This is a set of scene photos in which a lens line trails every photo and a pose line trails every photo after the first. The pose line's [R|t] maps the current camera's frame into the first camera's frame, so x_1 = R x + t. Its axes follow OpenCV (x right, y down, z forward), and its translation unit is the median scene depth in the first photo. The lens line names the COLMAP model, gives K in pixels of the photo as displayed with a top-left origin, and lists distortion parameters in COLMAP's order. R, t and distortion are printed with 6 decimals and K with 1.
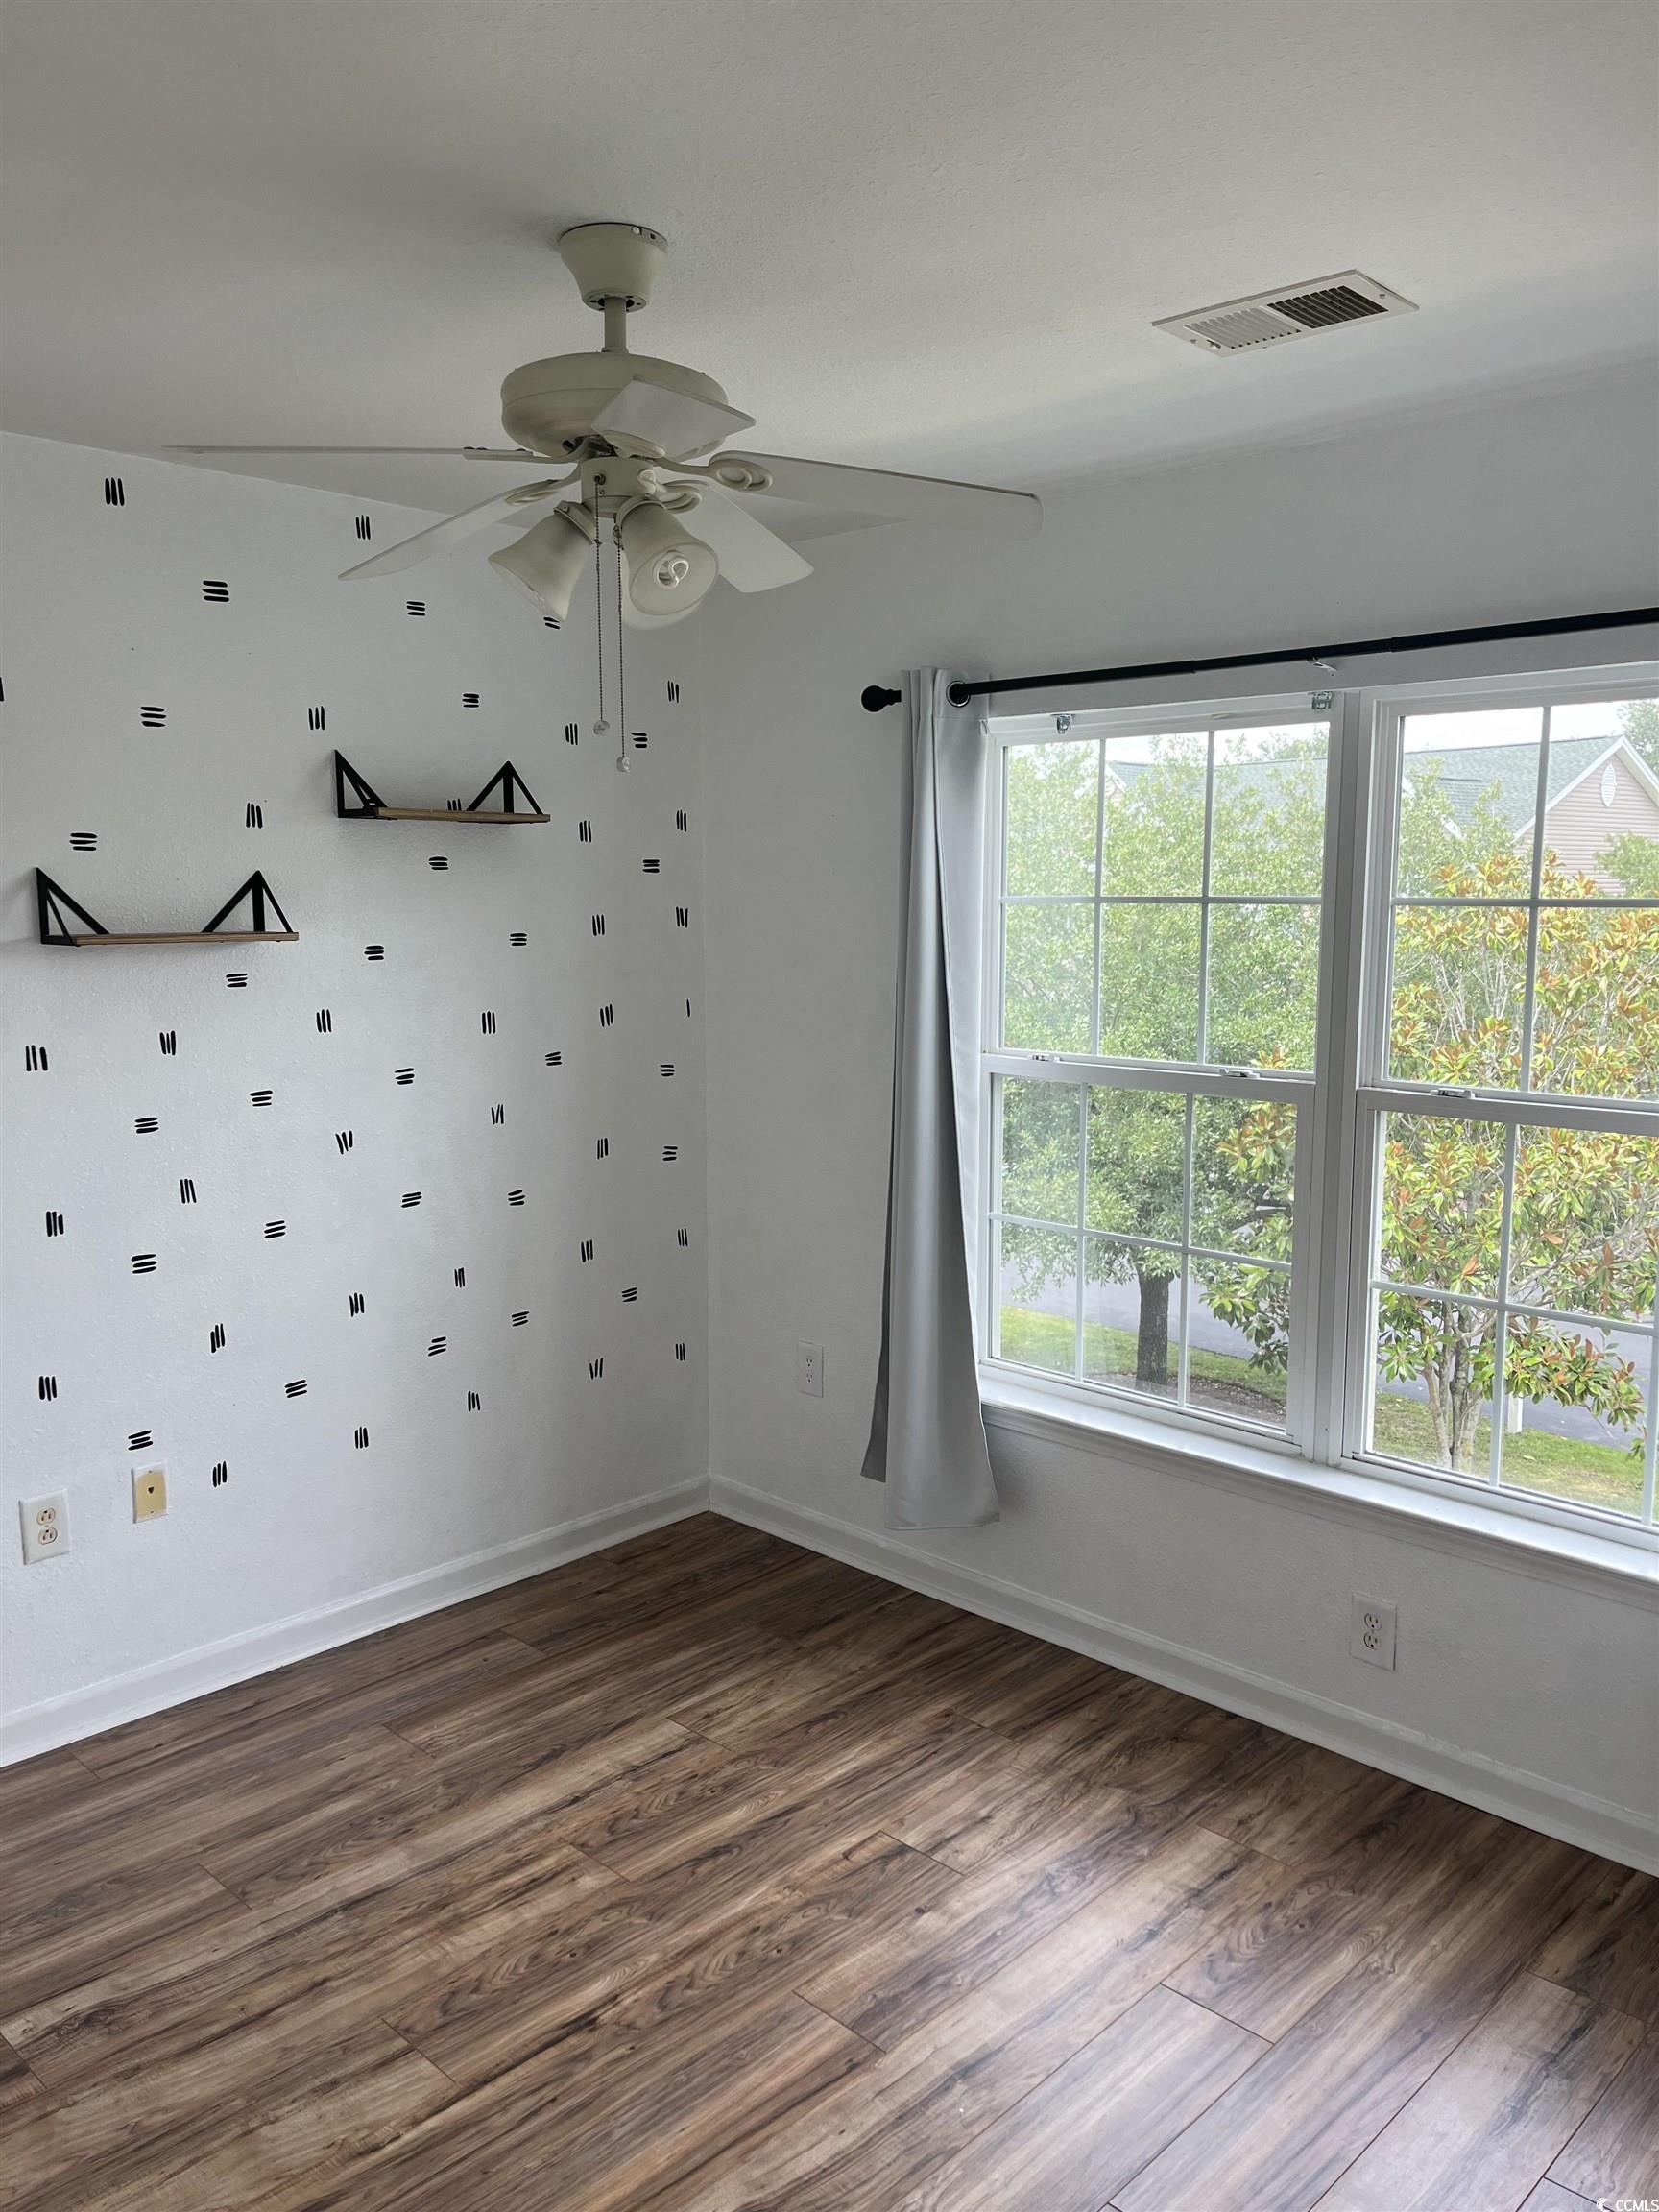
lens RADIAL K [[1698.6, 0, 825.8], [0, 1698.6, 1123.4], [0, 0, 1]] dist [0.073201, -0.098630]
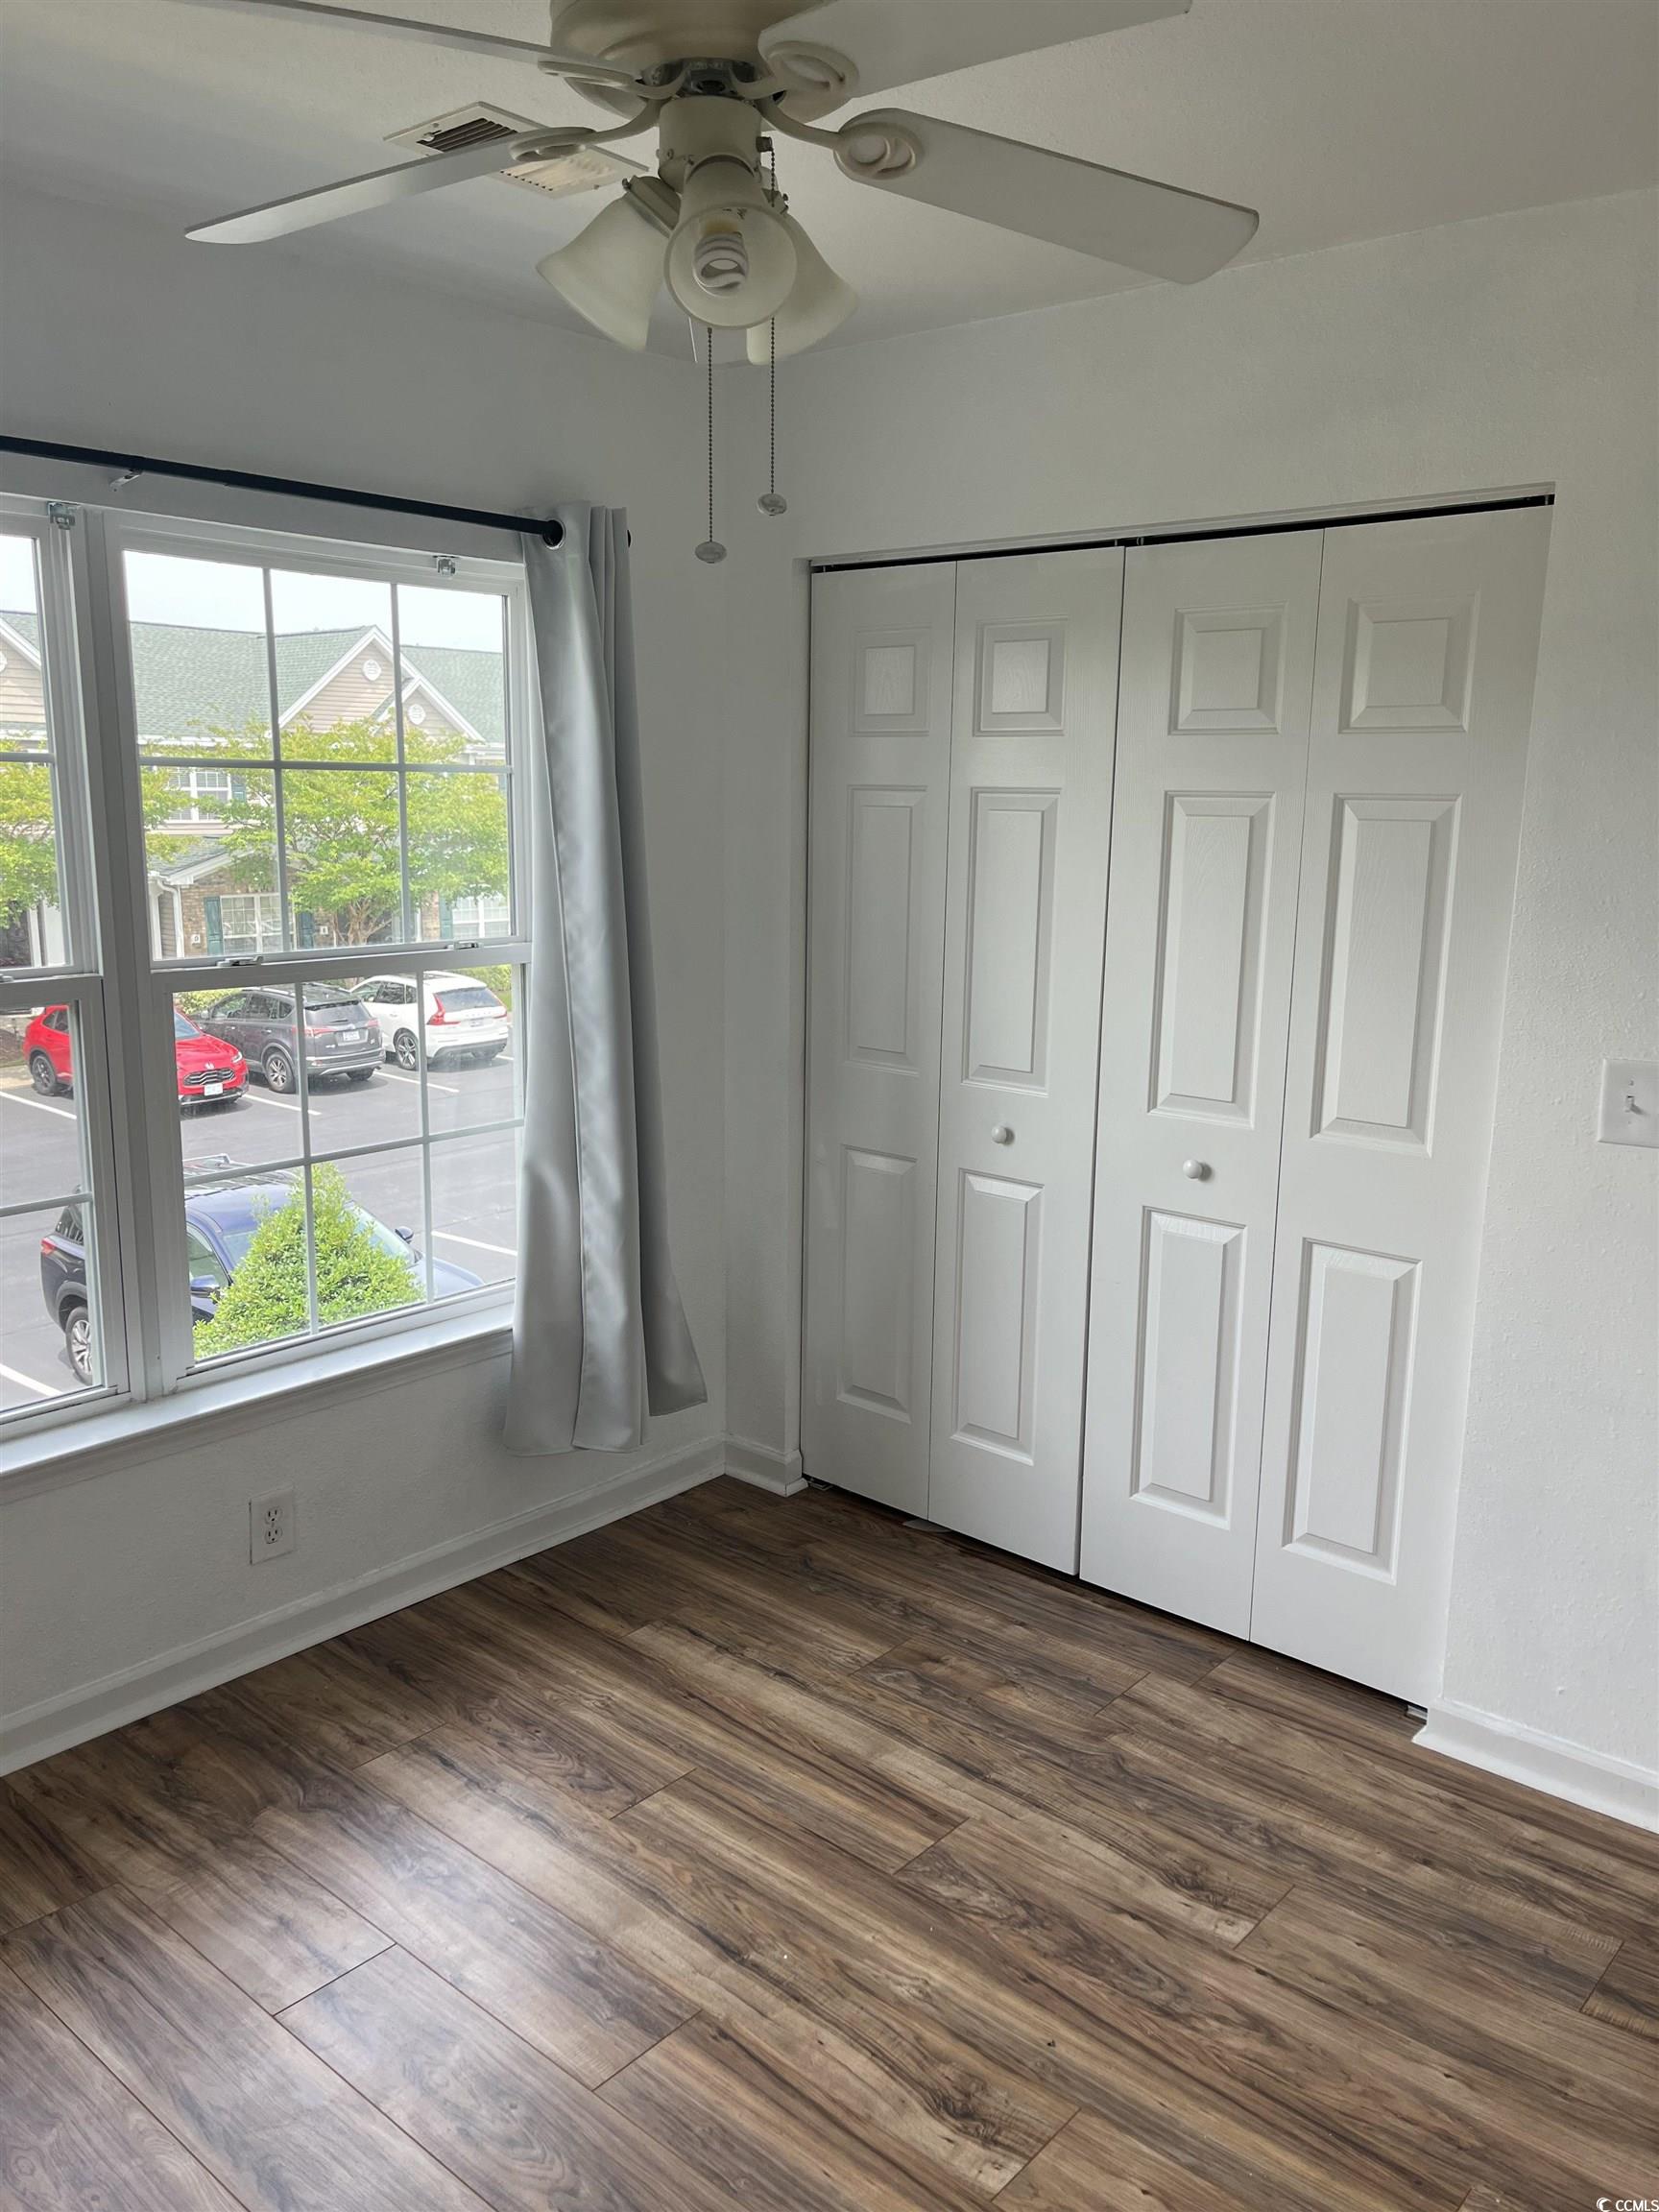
lens RADIAL K [[1698.6, 0, 825.8], [0, 1698.6, 1123.4], [0, 0, 1]] dist [0.073201, -0.098630]
pose [[-0.064113, -0.192632, 0.979174, -0.634237], [0.125888, 0.971794, 0.199423, -0.081878], [-0.989971, 0.136052, -0.038055, 0.729909]]
